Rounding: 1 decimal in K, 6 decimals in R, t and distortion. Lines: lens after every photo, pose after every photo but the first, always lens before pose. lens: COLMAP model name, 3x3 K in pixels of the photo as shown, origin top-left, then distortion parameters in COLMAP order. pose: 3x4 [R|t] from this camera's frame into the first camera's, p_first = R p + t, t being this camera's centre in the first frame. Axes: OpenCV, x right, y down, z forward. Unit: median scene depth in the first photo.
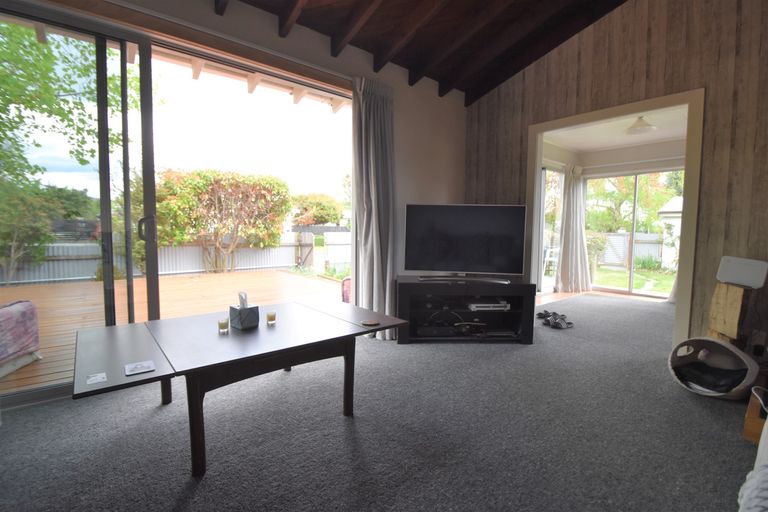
lens RADIAL K [[356.9, 0, 385.3], [0, 356.9, 252.0], [0, 0, 1]] dist [-0.005252, -0.001471]
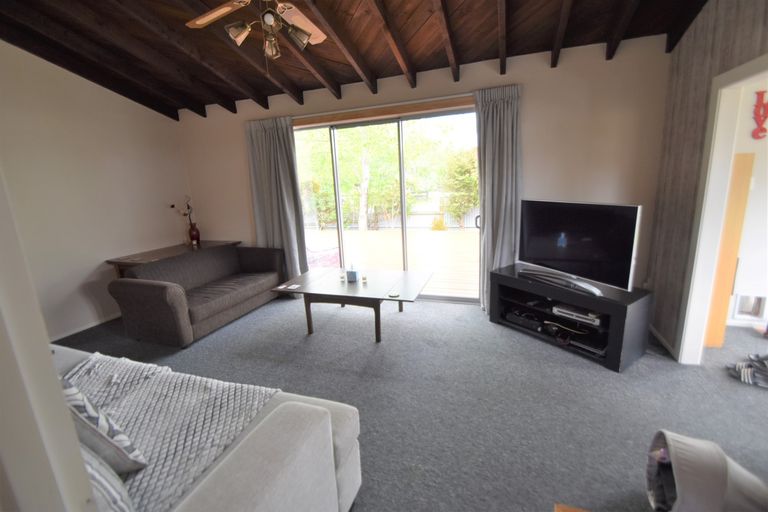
lens RADIAL K [[340.8, 0, 380.3], [0, 340.8, 257.2], [0, 0, 1]] dist [-0.003532, -0.000784]
pose [[0.494873, 0.160353, -0.854042, 0.776073], [0.002841, 0.982522, 0.186123, -0.163259], [0.868961, -0.094534, 0.485768, 0.139537]]
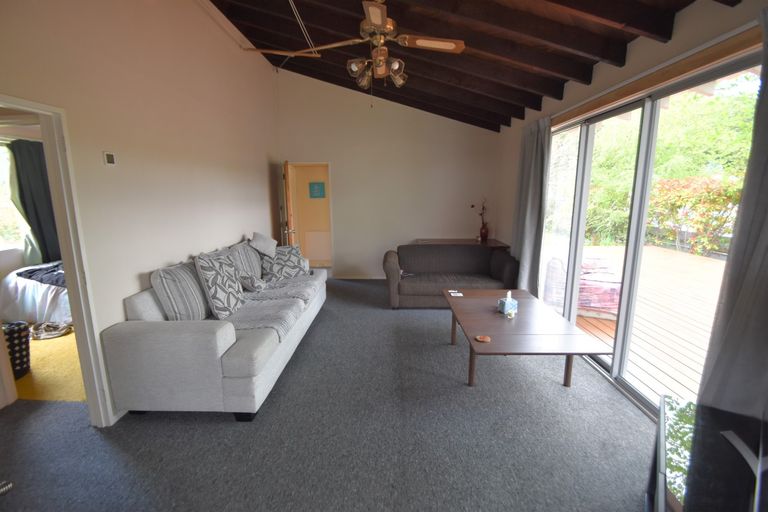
lens RADIAL K [[340.8, 0, 380.3], [0, 340.8, 257.2], [0, 0, 1]] dist [-0.003532, -0.000784]
pose [[-0.671520, 0.135151, -0.728557, 0.673677], [-0.042542, 0.974572, 0.220000, -0.221360], [0.739764, 0.178729, -0.648694, 0.967822]]
